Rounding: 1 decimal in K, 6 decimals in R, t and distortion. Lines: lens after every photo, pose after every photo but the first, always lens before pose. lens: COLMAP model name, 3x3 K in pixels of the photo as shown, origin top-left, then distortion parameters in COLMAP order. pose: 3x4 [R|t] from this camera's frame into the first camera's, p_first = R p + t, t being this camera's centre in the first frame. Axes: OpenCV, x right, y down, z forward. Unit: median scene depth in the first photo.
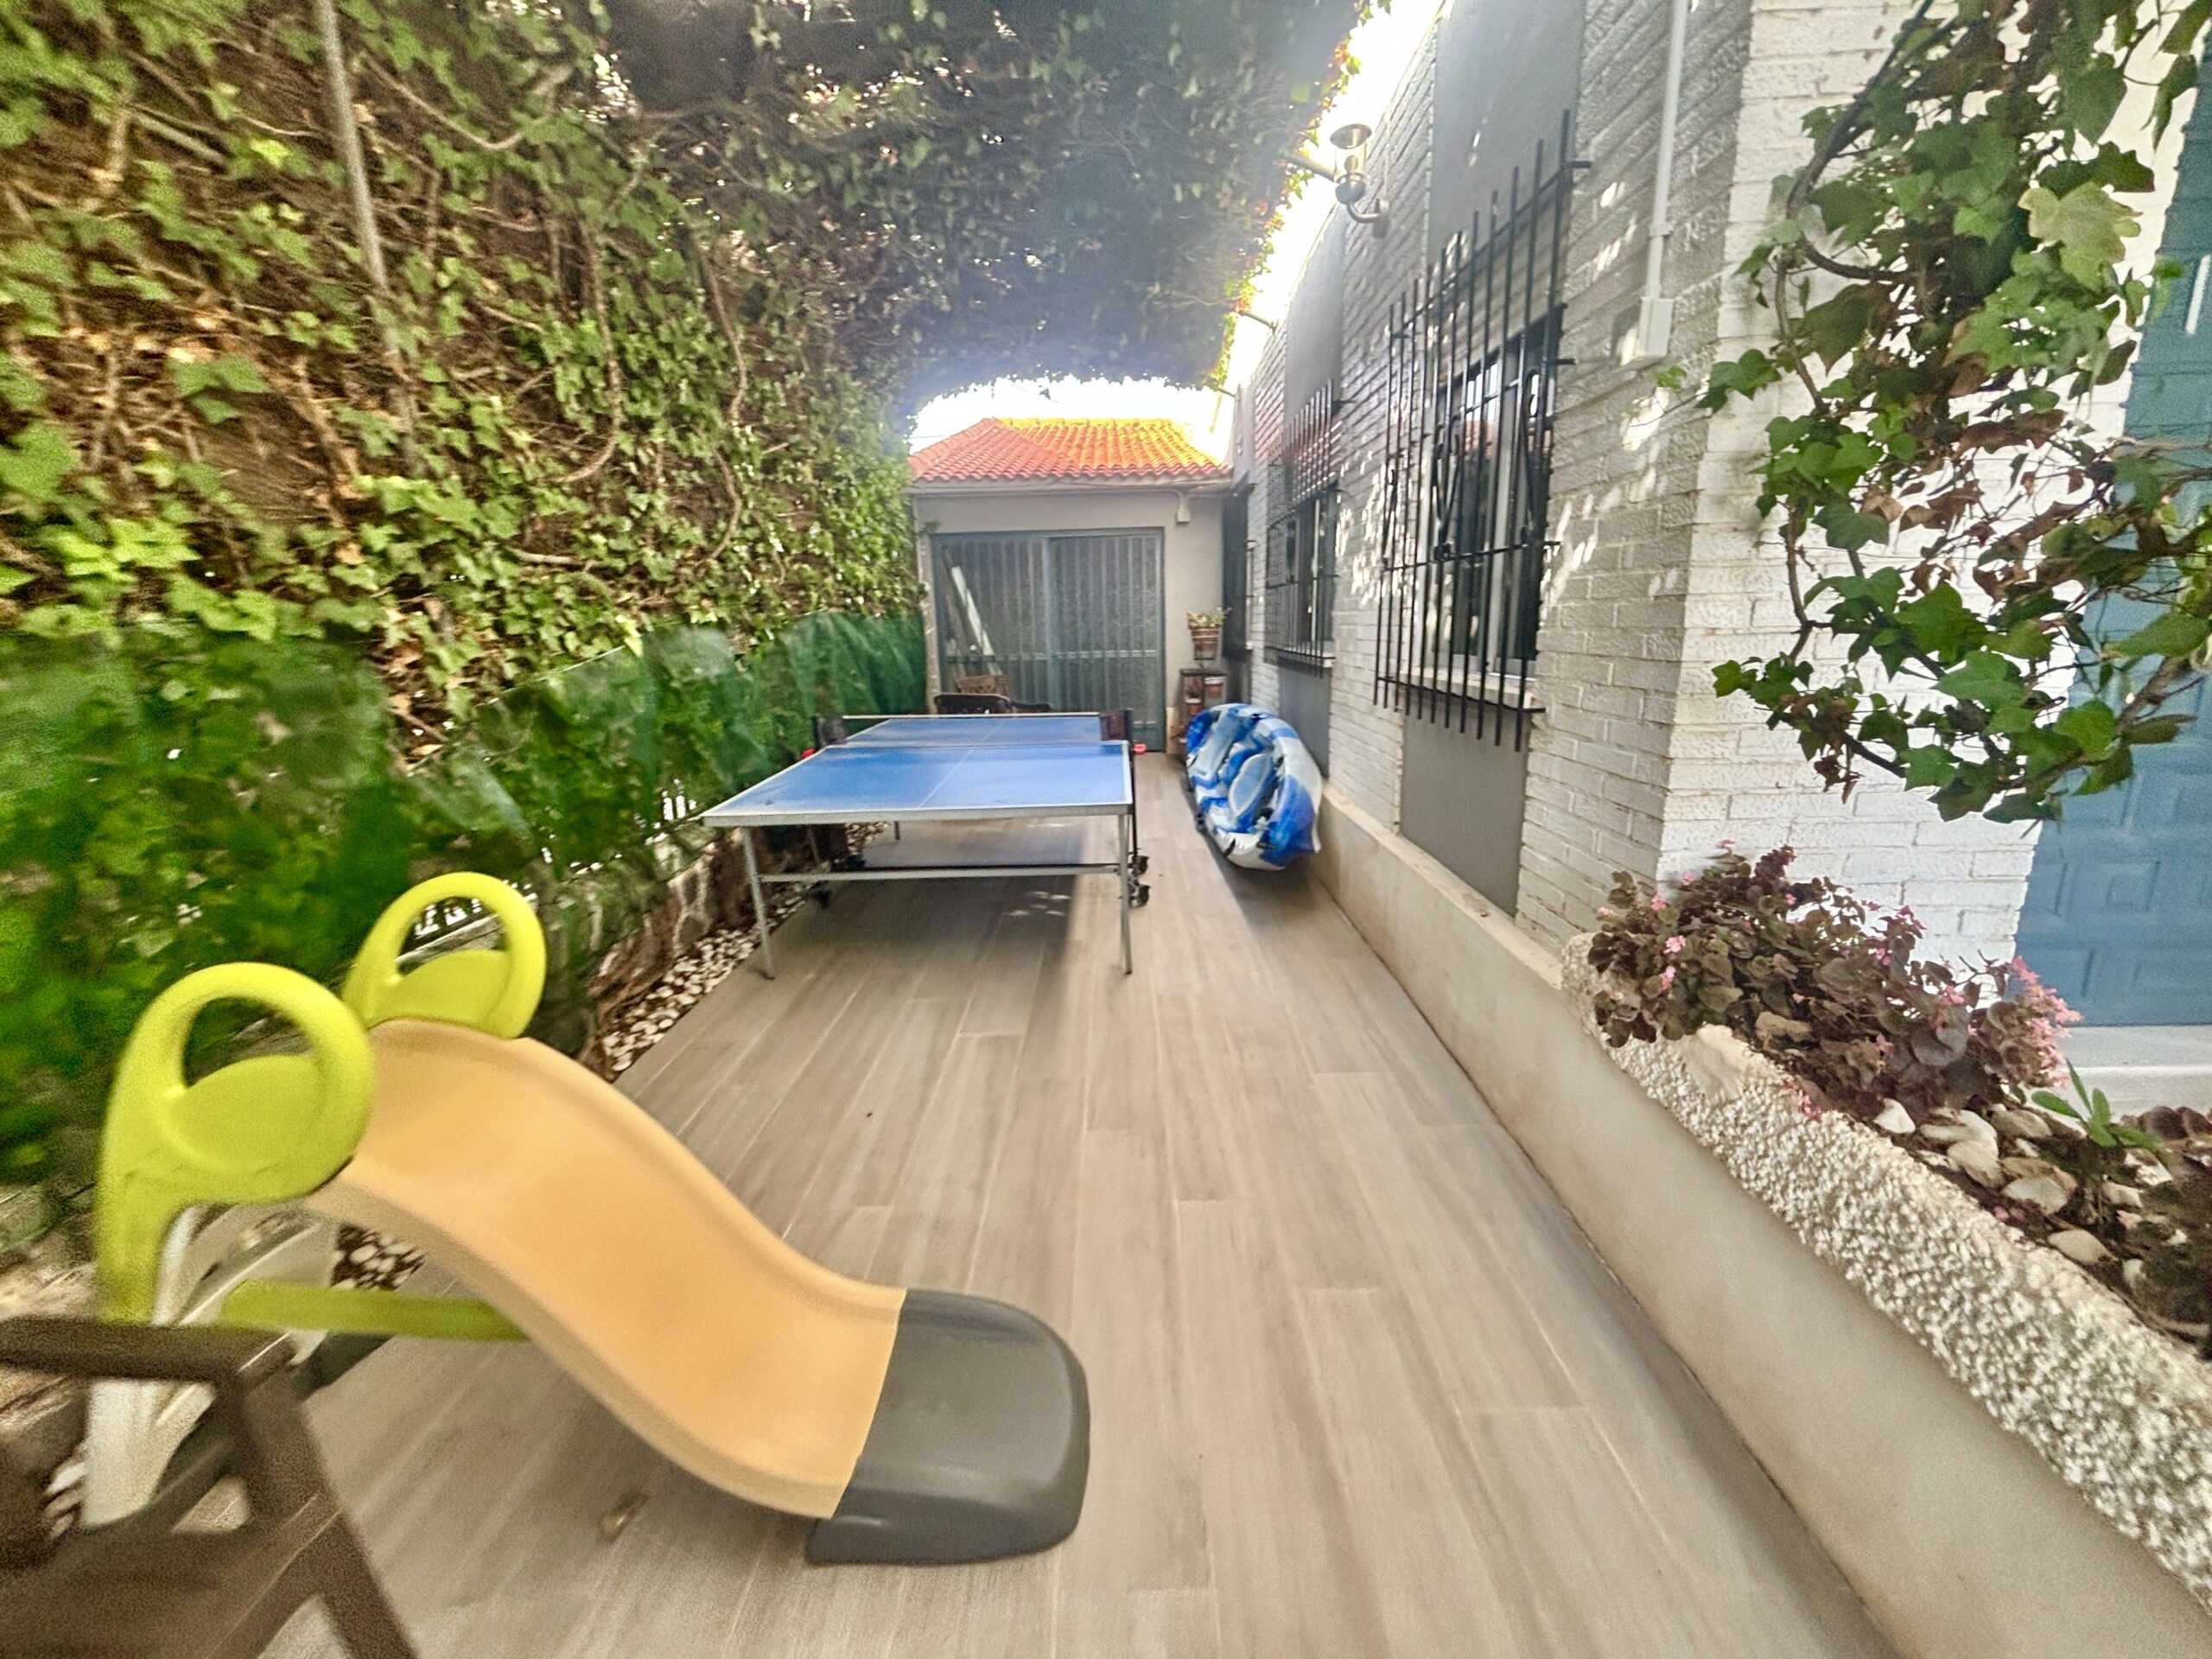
lens RADIAL K [[896.1, 0, 1105.5], [0, 896.1, 837.9], [0, 0, 1]] dist [0.001712, 0.000007]
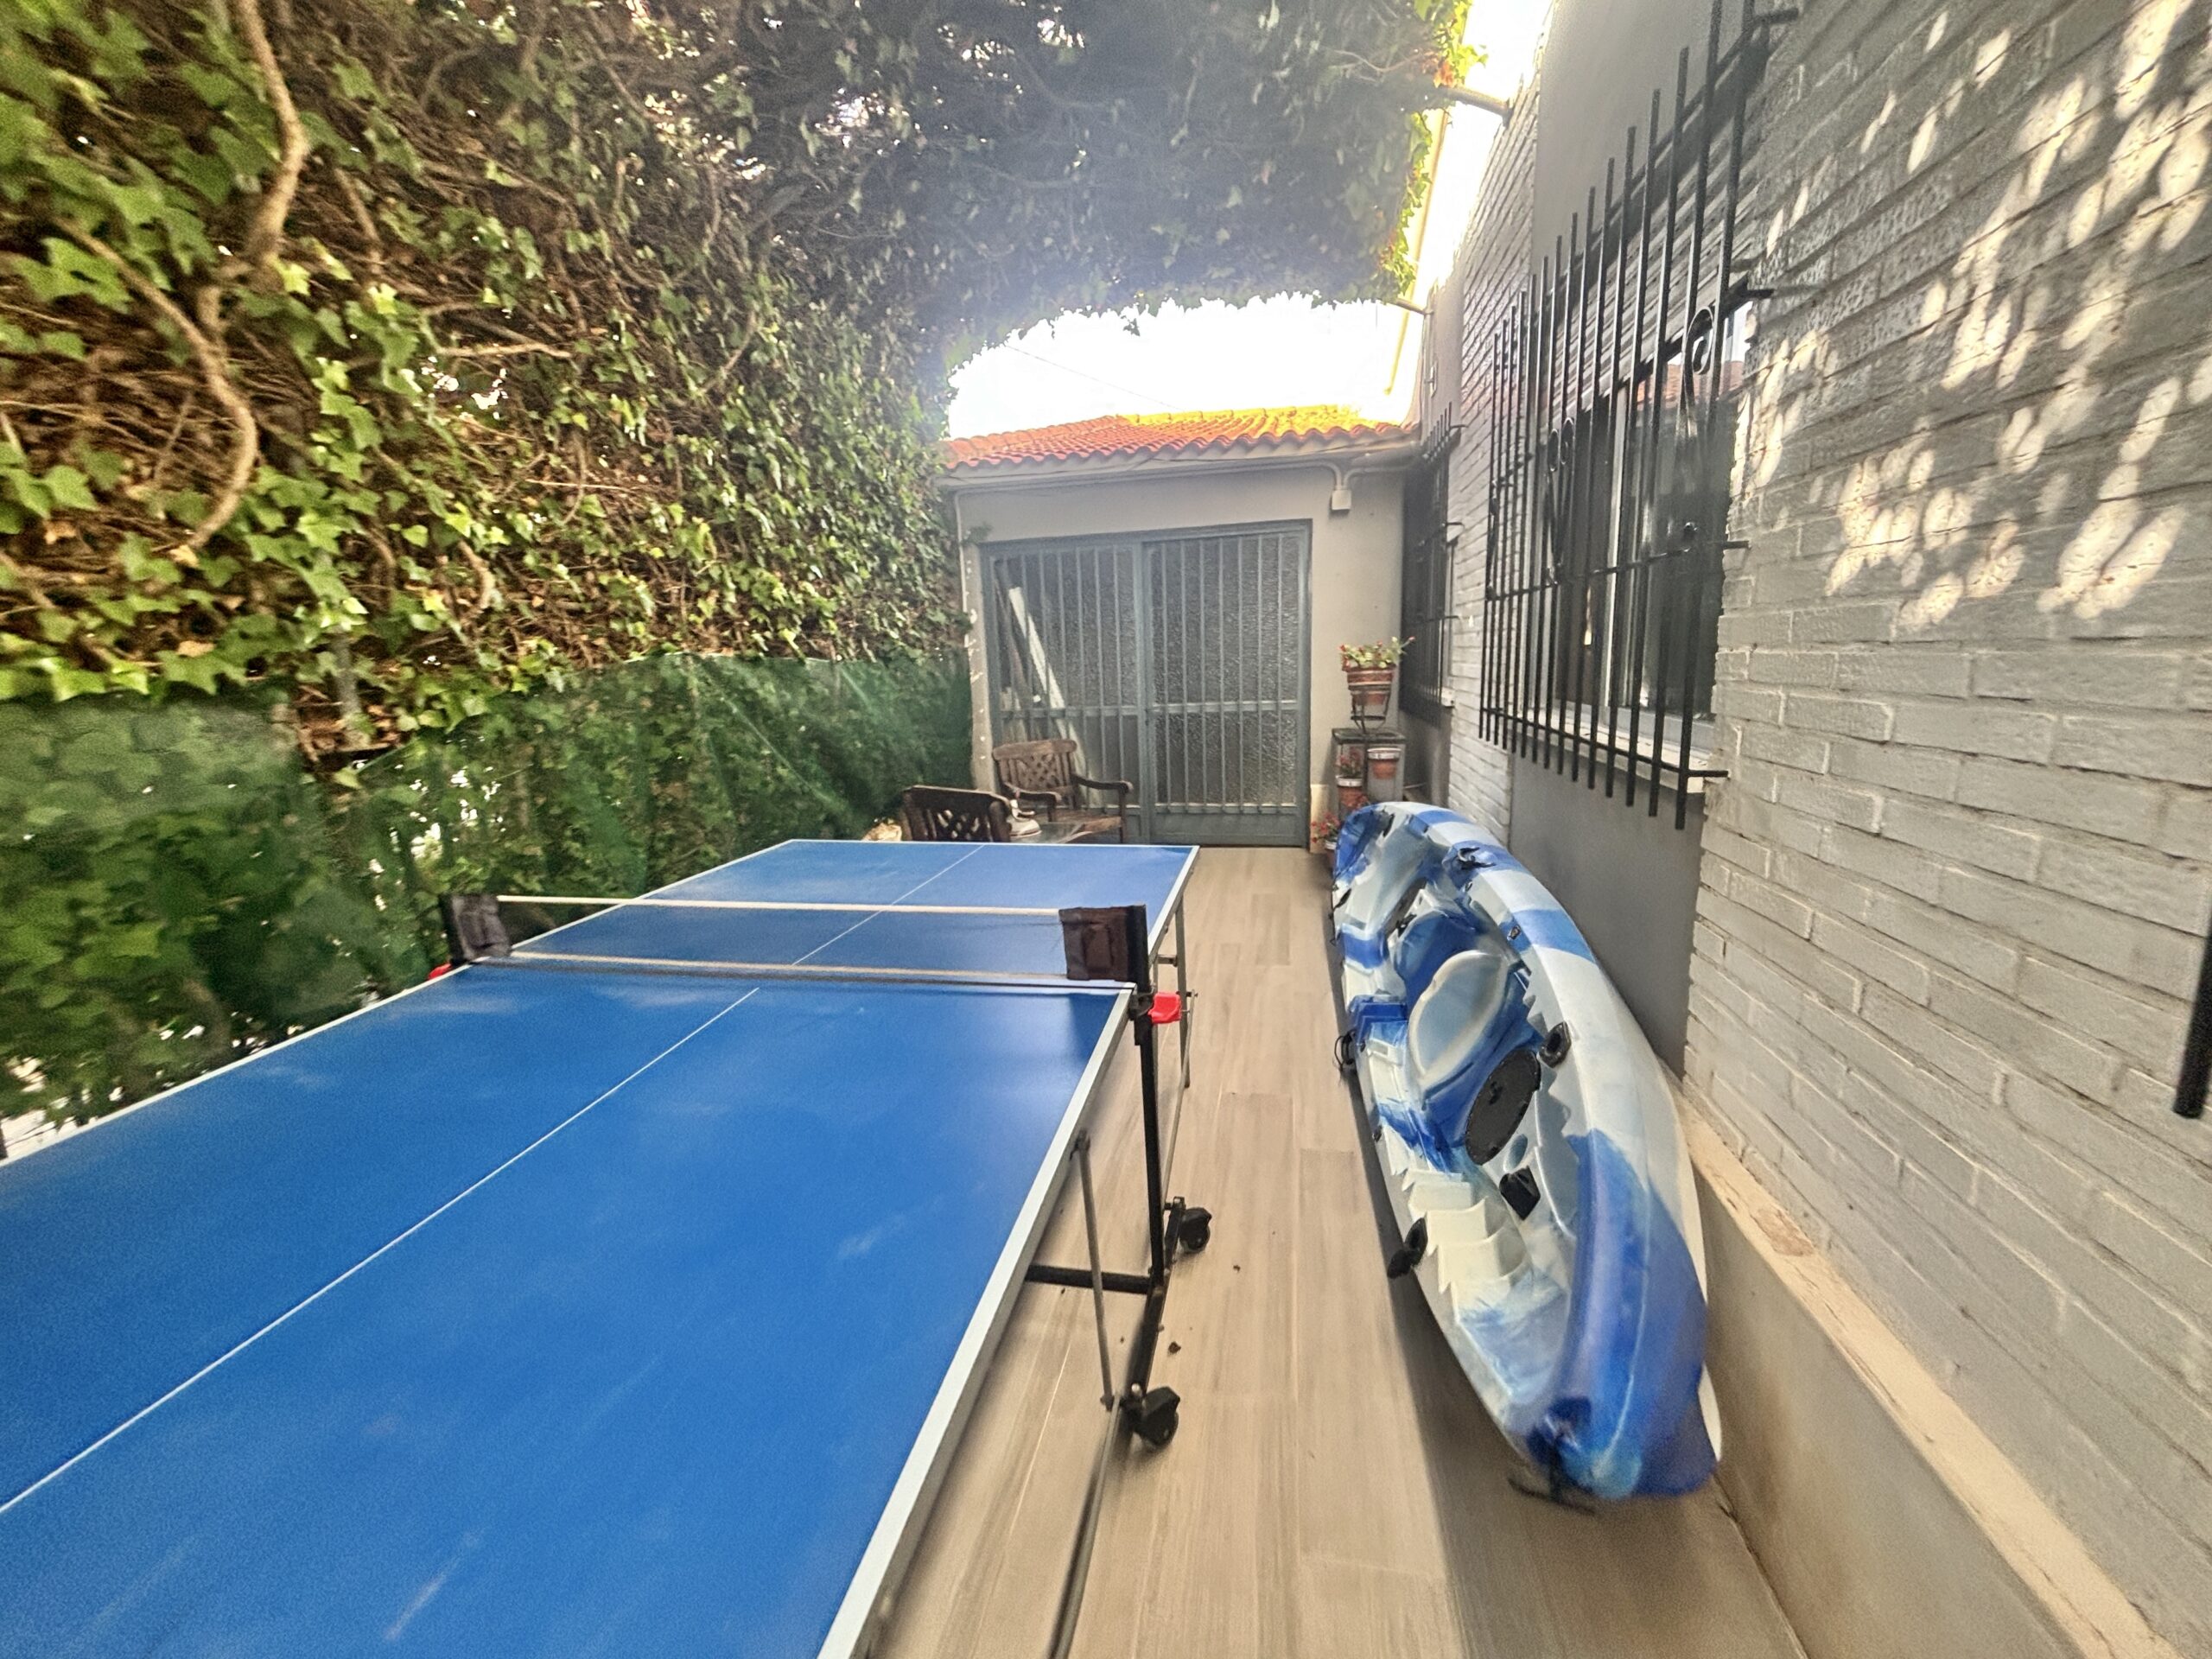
lens RADIAL K [[896.1, 0, 1096.1], [0, 896.1, 821.5], [0, 0, 1]] dist [0.001712, 0.000007]
pose [[0.980679, 0.021449, -0.194443, 0.046768], [-0.031279, 0.998375, -0.047627, -0.091352], [0.193105, 0.052789, 0.979757, 0.353036]]
